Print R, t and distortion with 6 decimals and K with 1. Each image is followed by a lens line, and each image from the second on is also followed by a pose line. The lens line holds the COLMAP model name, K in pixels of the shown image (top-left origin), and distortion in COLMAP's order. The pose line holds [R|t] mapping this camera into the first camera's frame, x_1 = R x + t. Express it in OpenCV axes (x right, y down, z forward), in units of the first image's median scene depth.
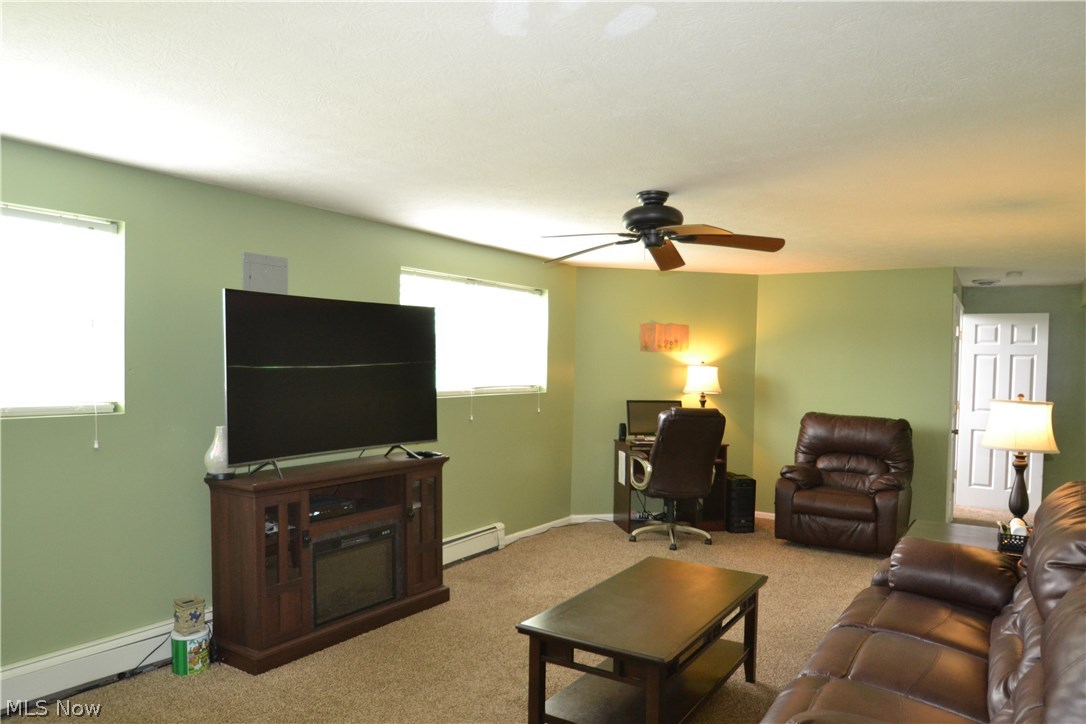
lens RADIAL K [[725.4, 0, 543.0], [0, 725.4, 362.0], [0, 0, 1]] dist [0.000148, 0.000239]
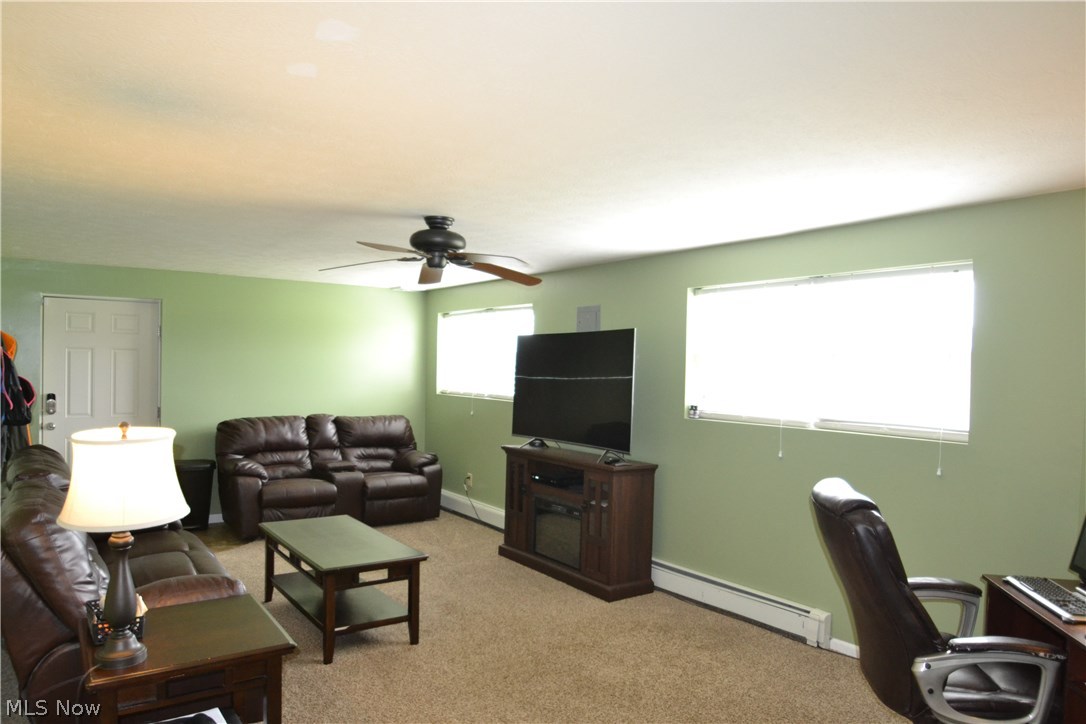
lens RADIAL K [[737.1, 0, 543.0], [0, 737.1, 362.0], [0, 0, 1]] dist [-0.097437, -0.000345]
pose [[-0.375787, -0.044999, -0.925613, 0.976000], [-0.042232, 0.998614, -0.031402, 0.016186], [0.925743, 0.027290, -0.377166, 1.399922]]
